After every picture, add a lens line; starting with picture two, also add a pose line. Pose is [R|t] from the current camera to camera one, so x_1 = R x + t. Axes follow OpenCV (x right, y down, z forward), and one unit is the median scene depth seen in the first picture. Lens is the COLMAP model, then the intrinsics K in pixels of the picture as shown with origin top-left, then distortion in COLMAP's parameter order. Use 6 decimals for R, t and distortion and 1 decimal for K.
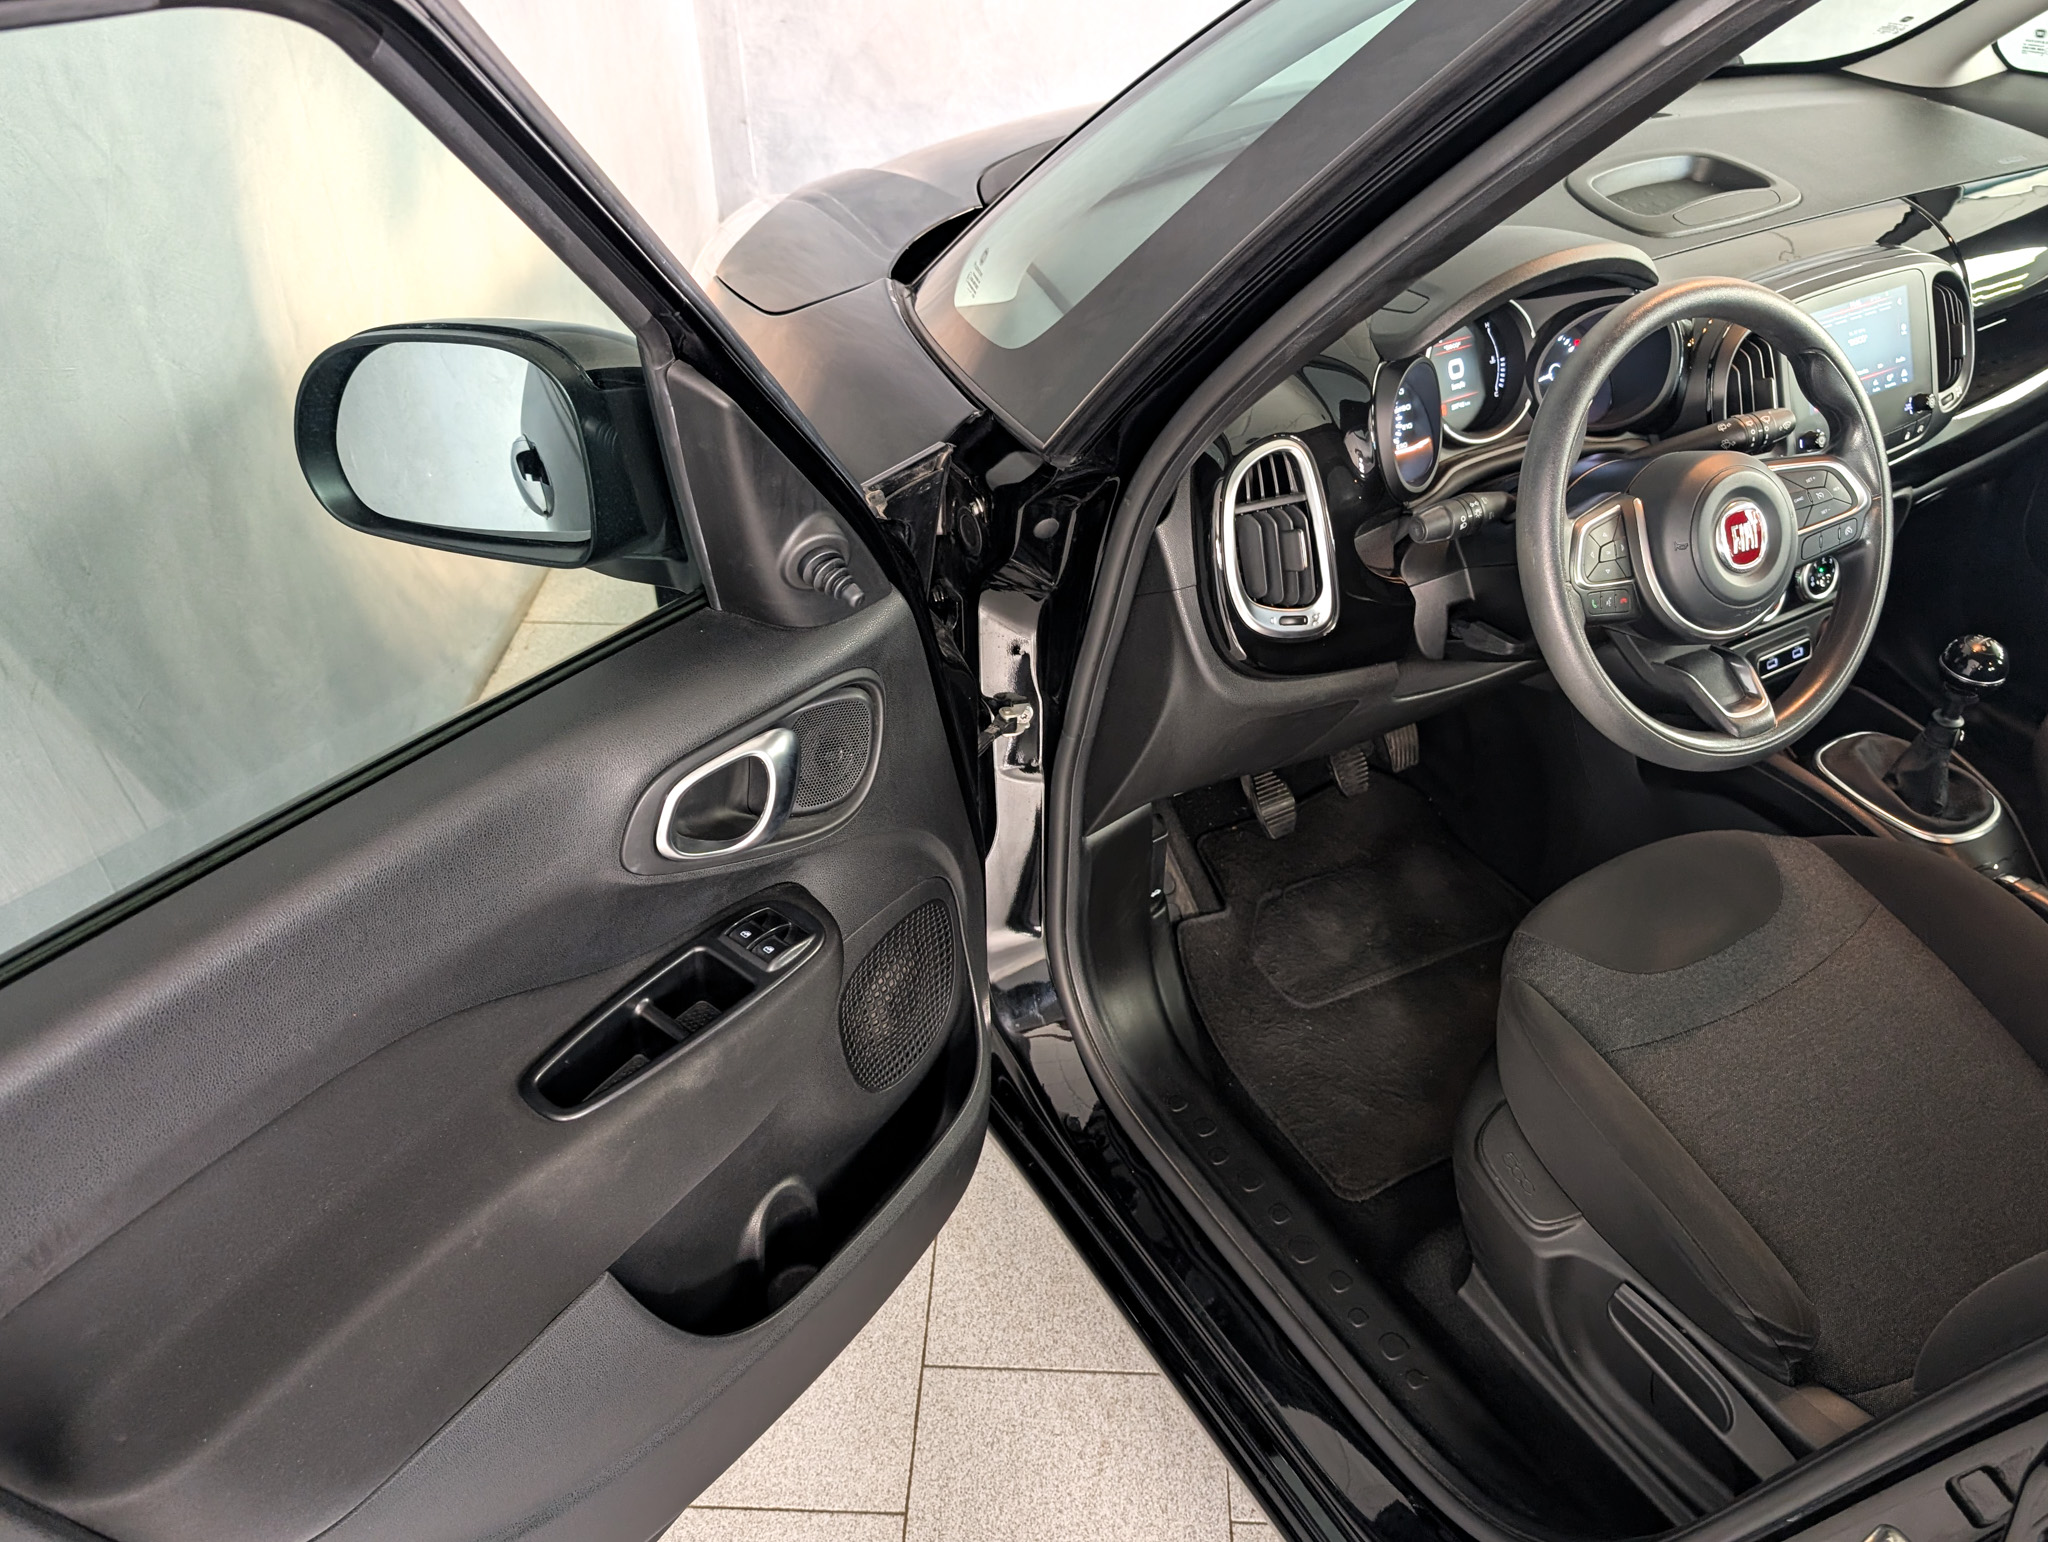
lens RADIAL K [[1624.3, 0, 1046.3], [0, 1624.3, 767.3], [0, 0, 1]] dist [0.010187, 0.001937]
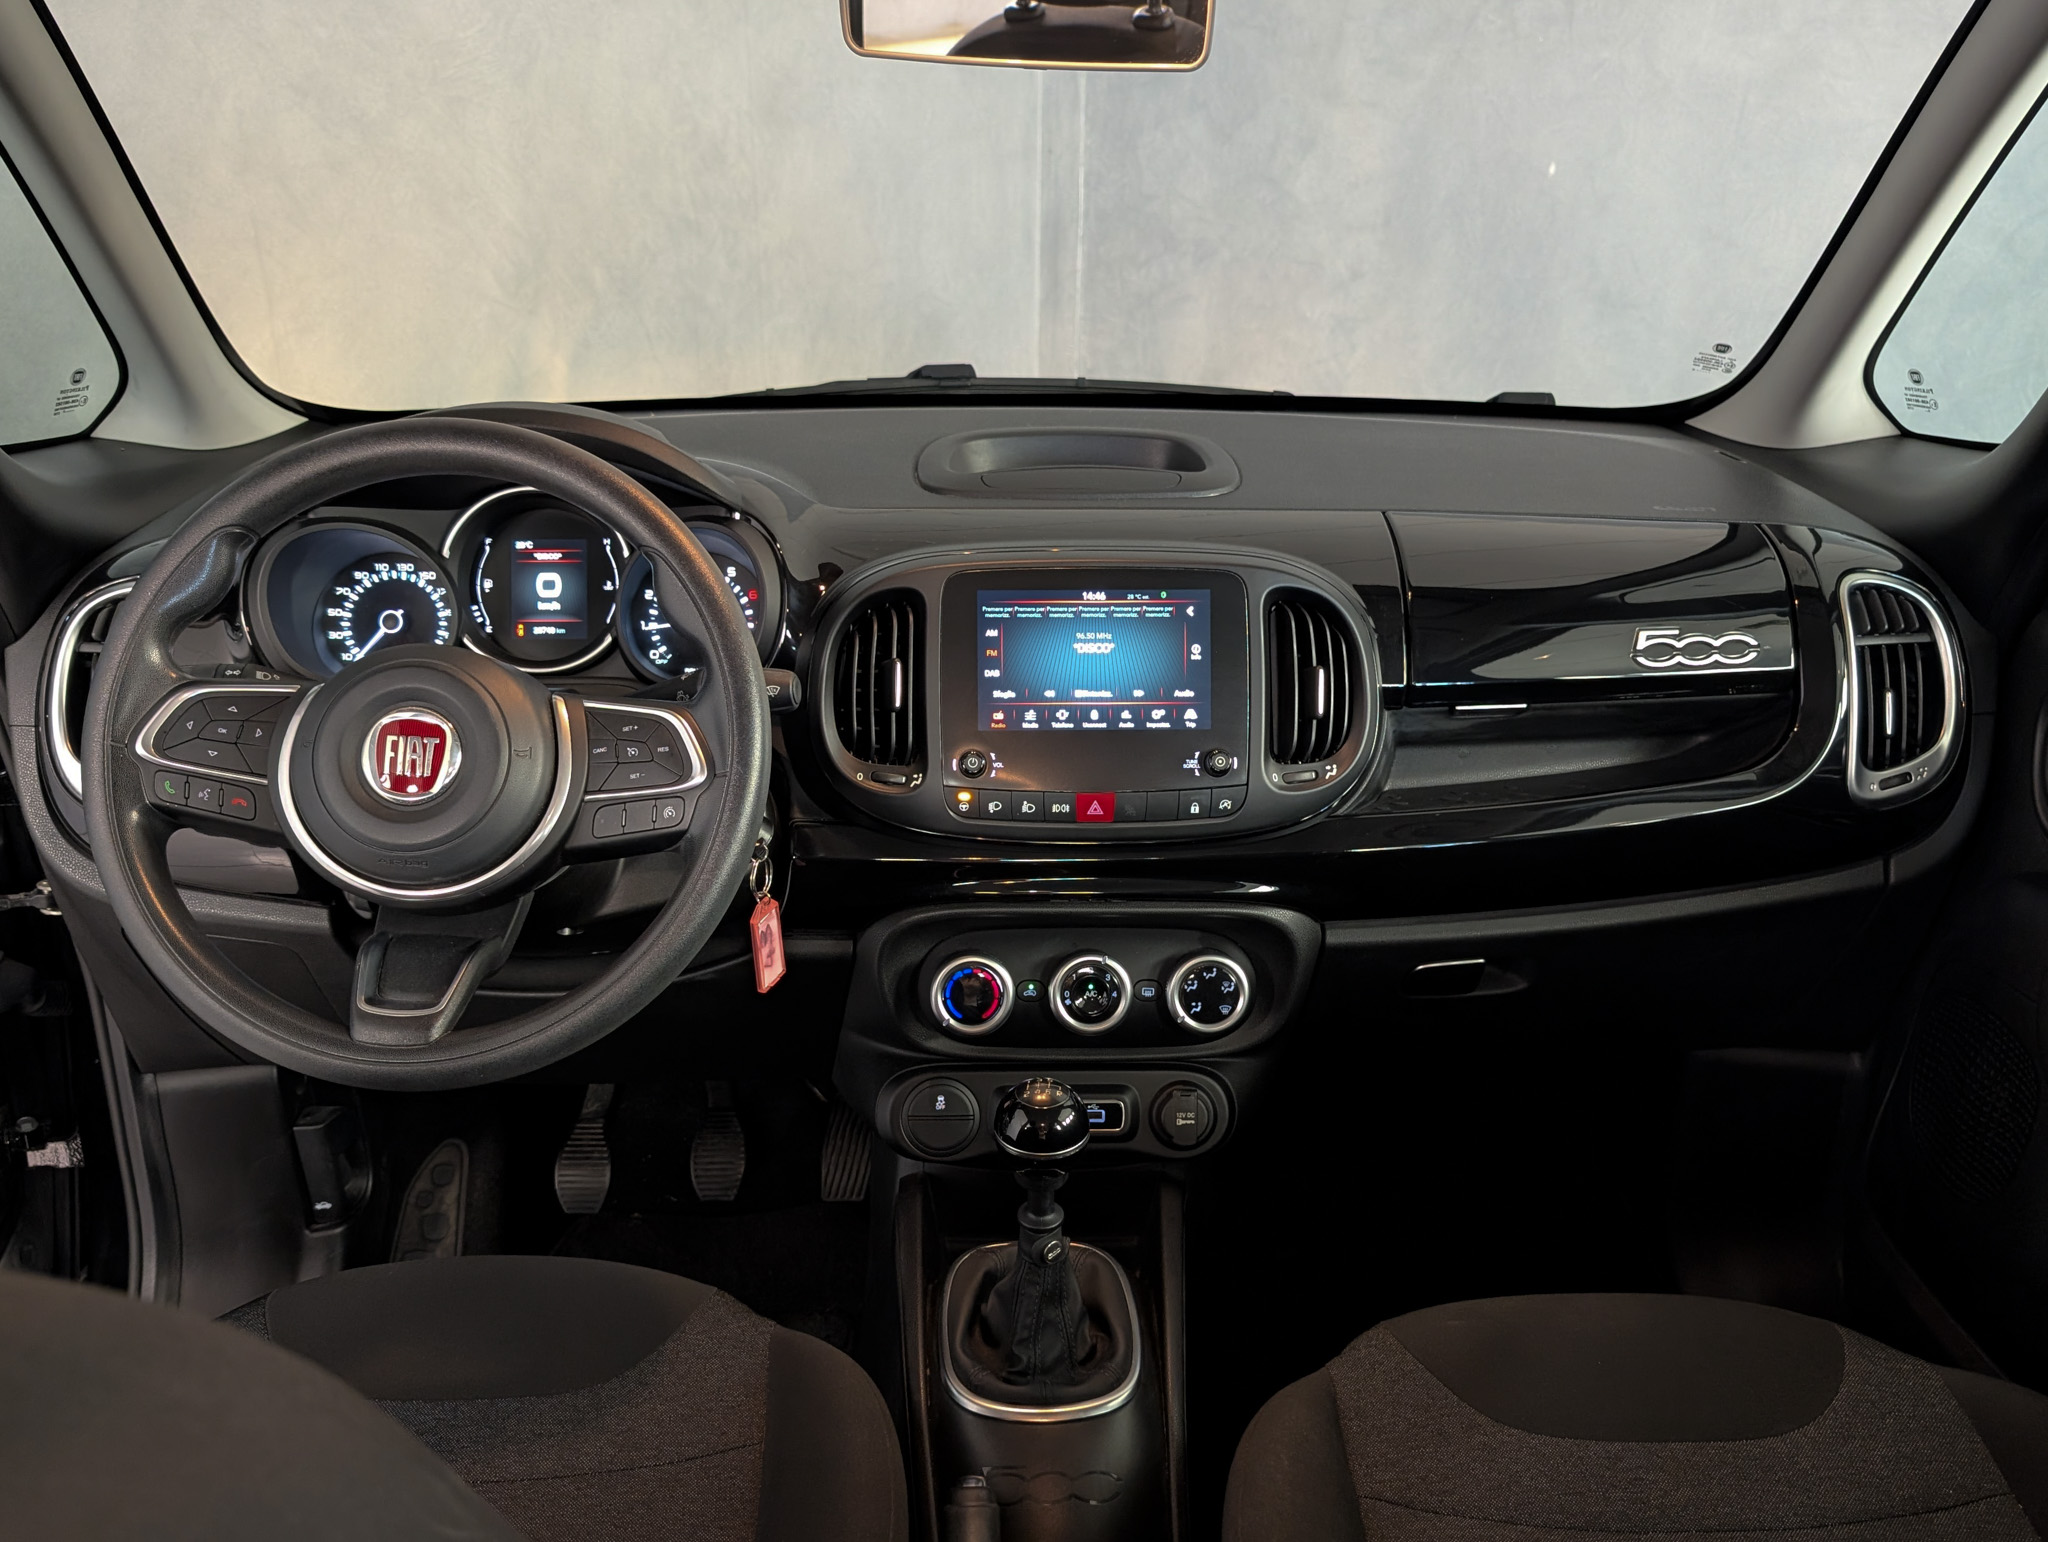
lens RADIAL K [[1773.2, 0, 1016.7], [0, 1773.2, 815.8], [0, 0, 1]] dist [0.000295, -0.007563]
pose [[0.872603, 0.185606, -0.451790, 0.908896], [-0.302339, 0.931731, -0.201170, -0.036657], [0.383608, 0.312135, 0.869147, 0.389482]]
